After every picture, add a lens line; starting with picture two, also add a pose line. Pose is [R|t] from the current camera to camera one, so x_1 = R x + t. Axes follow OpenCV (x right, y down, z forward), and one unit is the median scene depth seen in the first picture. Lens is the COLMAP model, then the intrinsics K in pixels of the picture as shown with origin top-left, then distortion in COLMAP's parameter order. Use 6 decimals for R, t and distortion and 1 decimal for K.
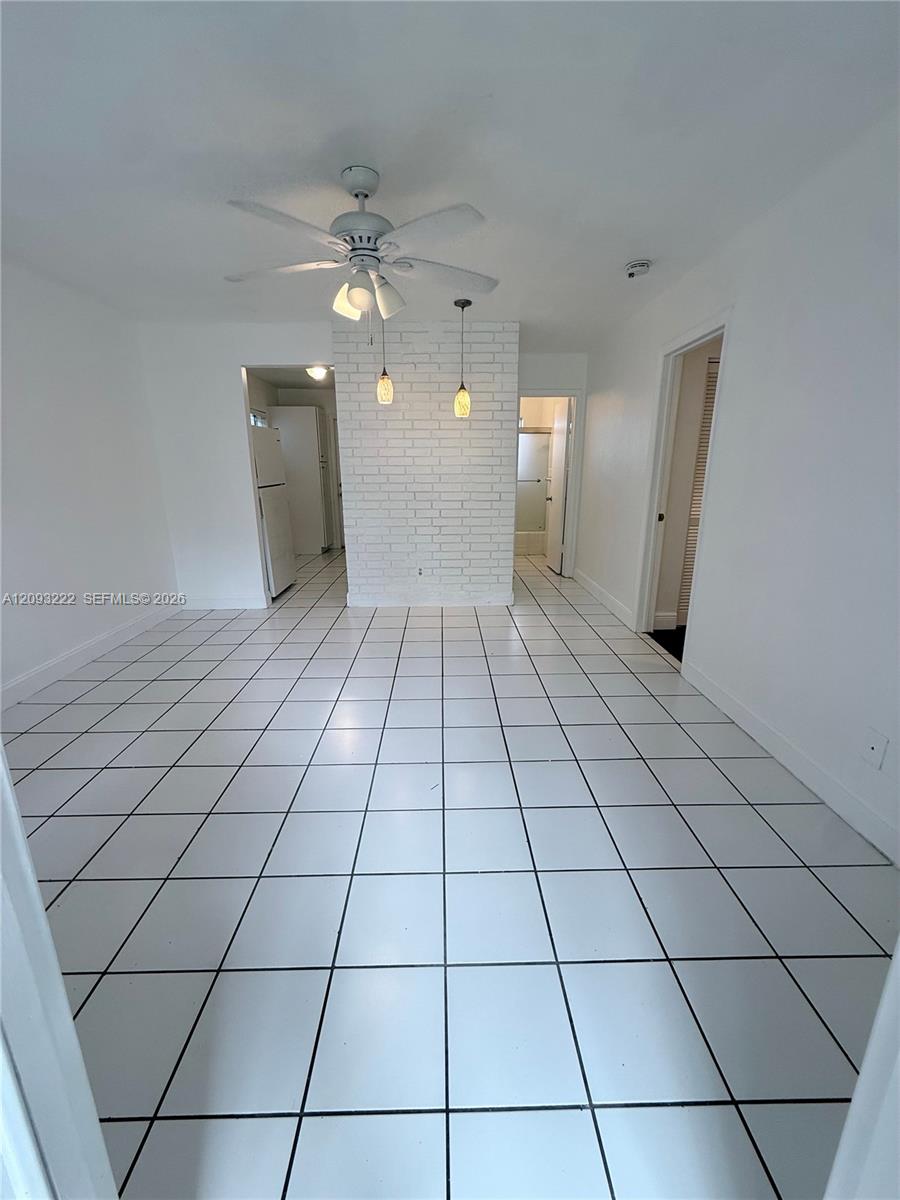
lens RADIAL K [[480.3, 0, 435.7], [0, 480.3, 624.8], [0, 0, 1]] dist [0.008014, 0.000167]
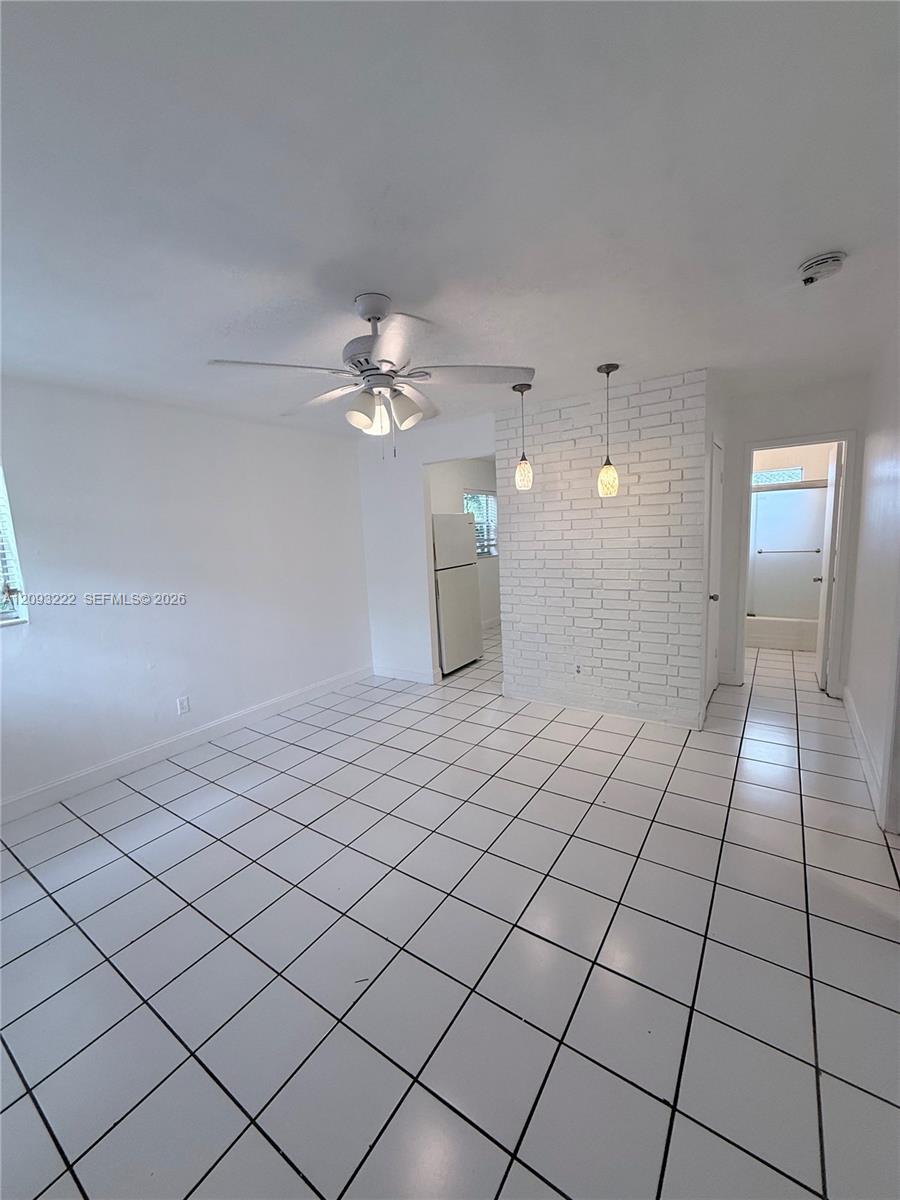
lens RADIAL K [[480.3, 0, 425.3], [0, 480.3, 623.2], [0, 0, 1]] dist [0.008014, 0.000167]
pose [[0.817854, 0.067433, -0.571461, 0.248426], [-0.131984, 0.988616, -0.072233, -0.103403], [0.560085, 0.134500, 0.817444, 0.160759]]
